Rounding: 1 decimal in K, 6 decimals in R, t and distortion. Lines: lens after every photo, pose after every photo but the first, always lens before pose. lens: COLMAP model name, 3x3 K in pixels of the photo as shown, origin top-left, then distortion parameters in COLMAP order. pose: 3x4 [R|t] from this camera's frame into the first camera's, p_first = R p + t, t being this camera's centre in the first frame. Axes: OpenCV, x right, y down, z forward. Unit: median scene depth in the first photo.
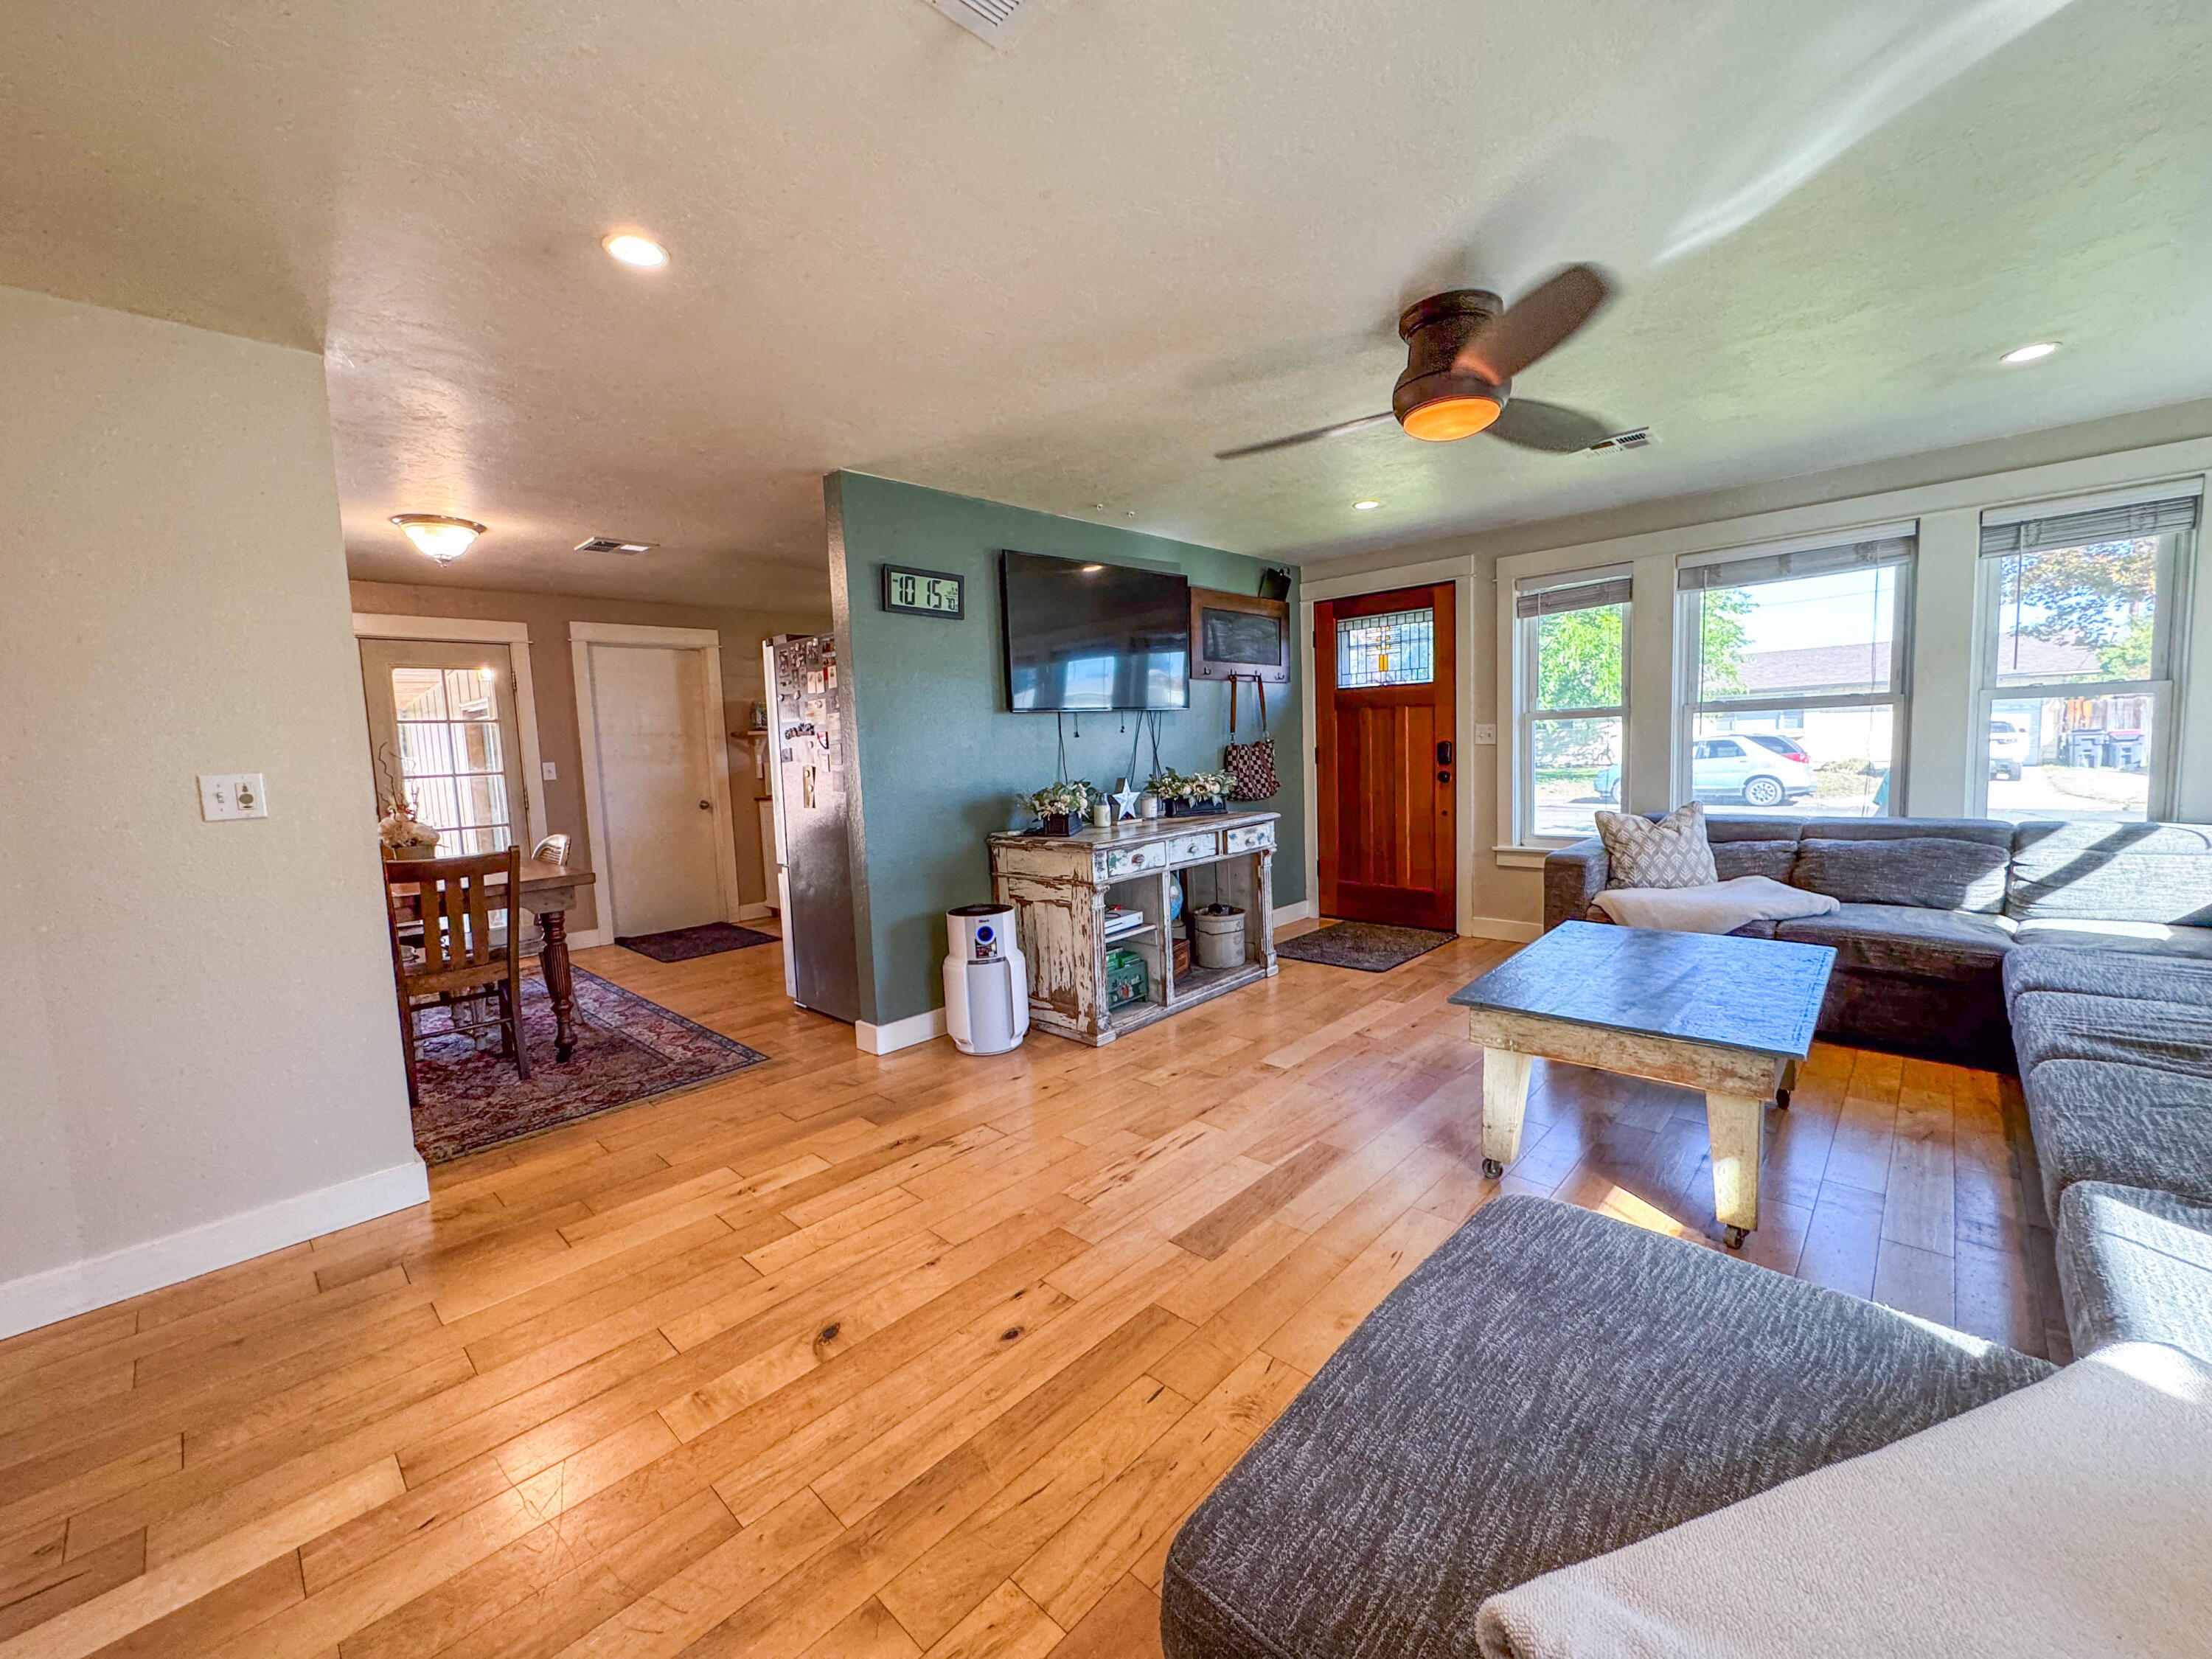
lens RADIAL K [[884.1, 0, 1104.2], [0, 884.1, 823.4], [0, 0, 1]] dist [-0.002563, 0.000180]
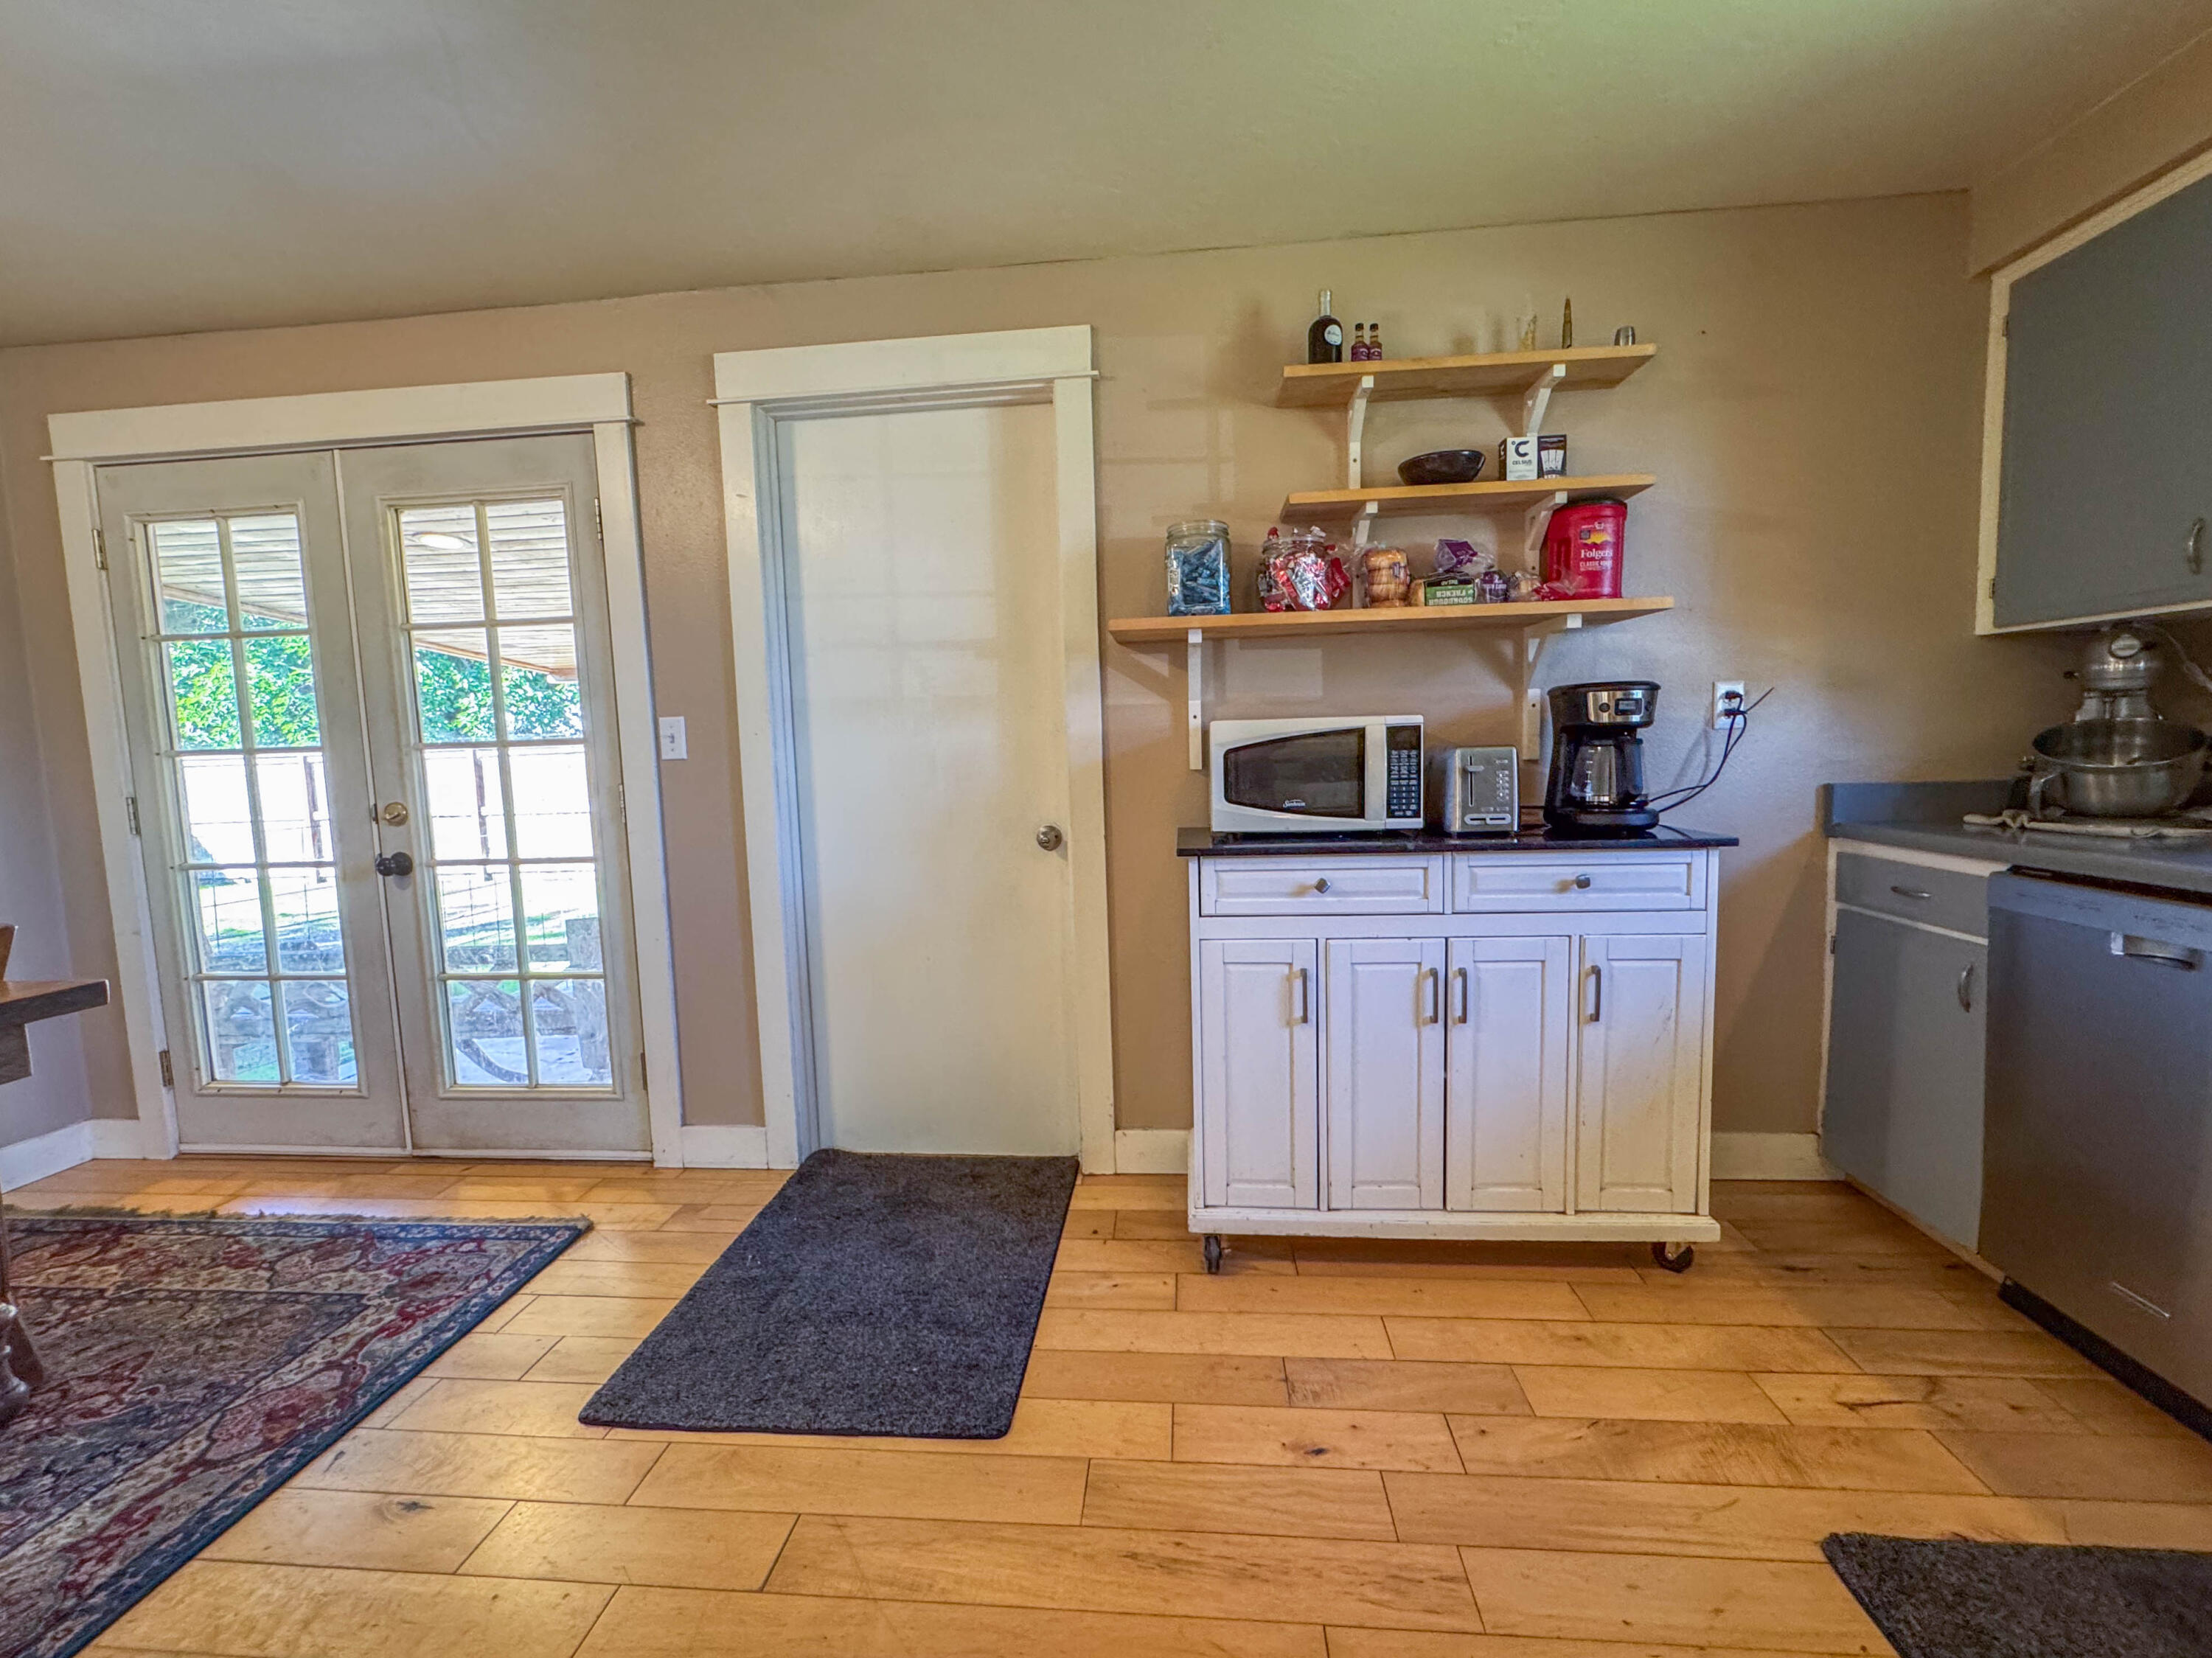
lens RADIAL K [[905.4, 0, 1110.2], [0, 905.4, 825.1], [0, 0, 1]] dist [-0.004347, -0.000315]
pose [[0.624718, 0.090768, -0.775557, -0.252341], [-0.065319, 0.995814, 0.063931, -0.087146], [0.778114, 0.010720, 0.628032, 1.327818]]
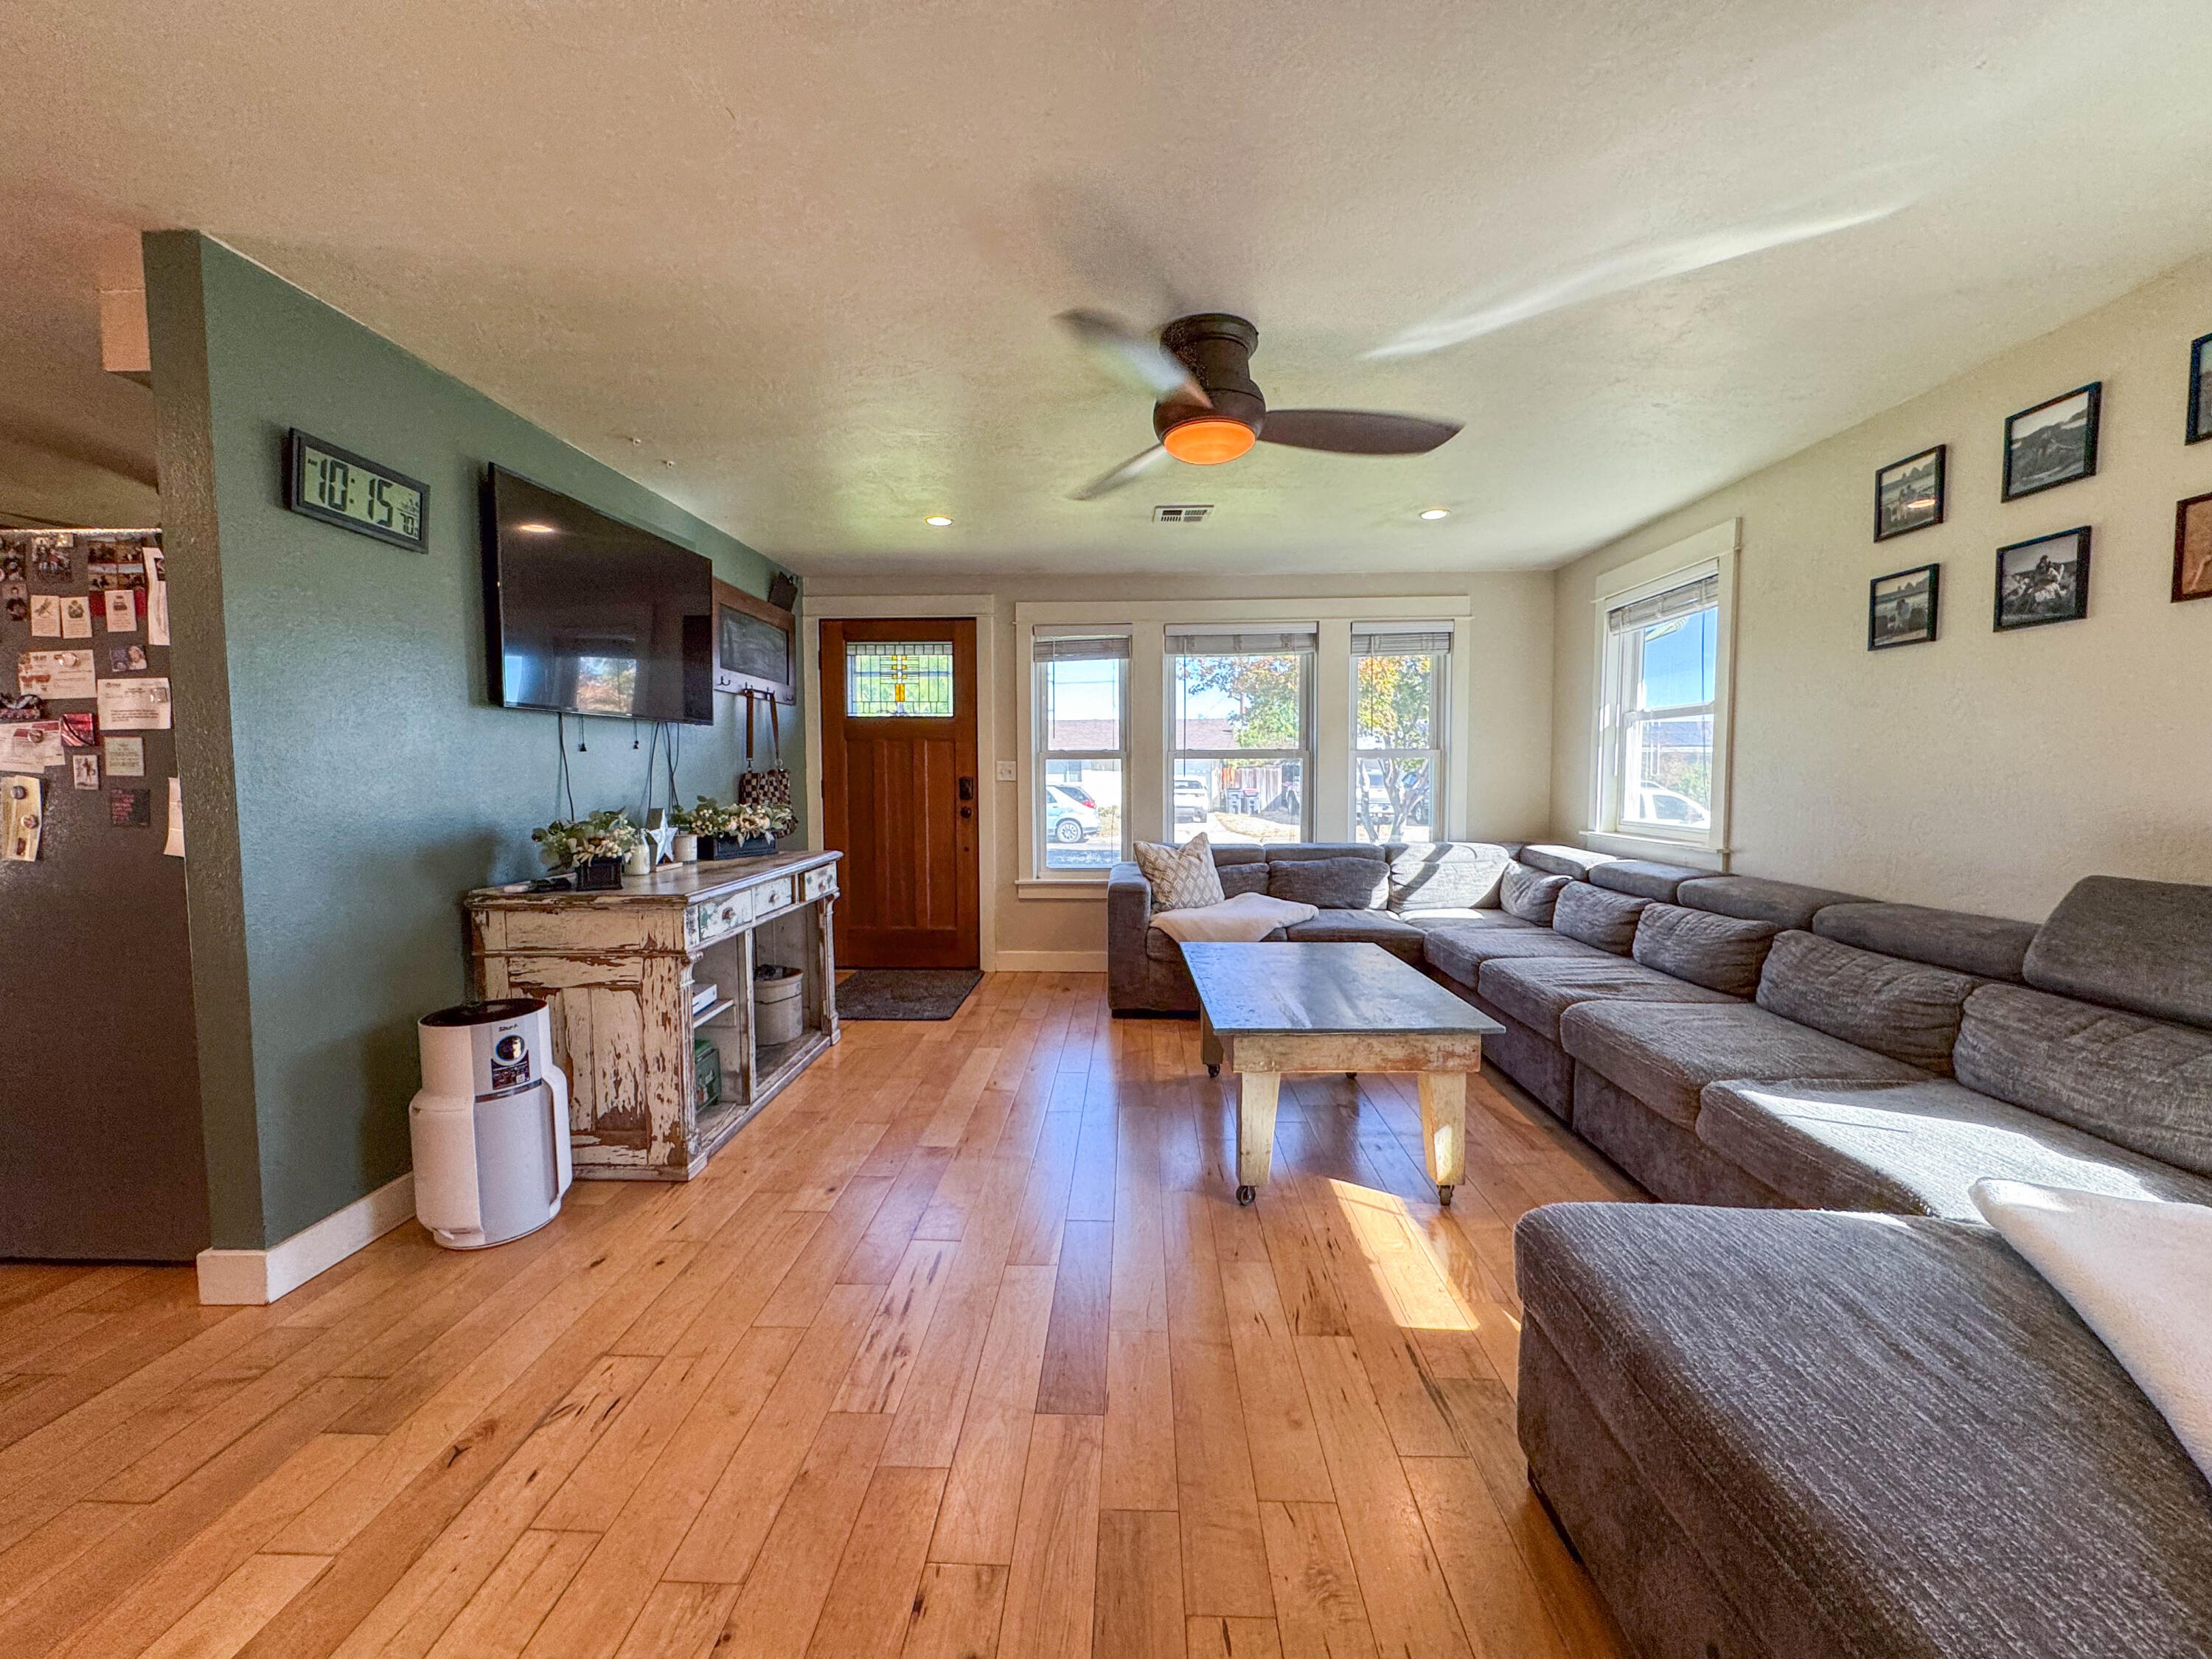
lens RADIAL K [[884.1, 0, 1104.2], [0, 884.1, 823.4], [0, 0, 1]] dist [-0.002563, 0.000180]
pose [[0.747225, -0.001223, 0.664570, -0.214779], [0.034585, 0.998715, -0.037048, 0.002158], [-0.663671, 0.050668, 0.746307, 0.214331]]
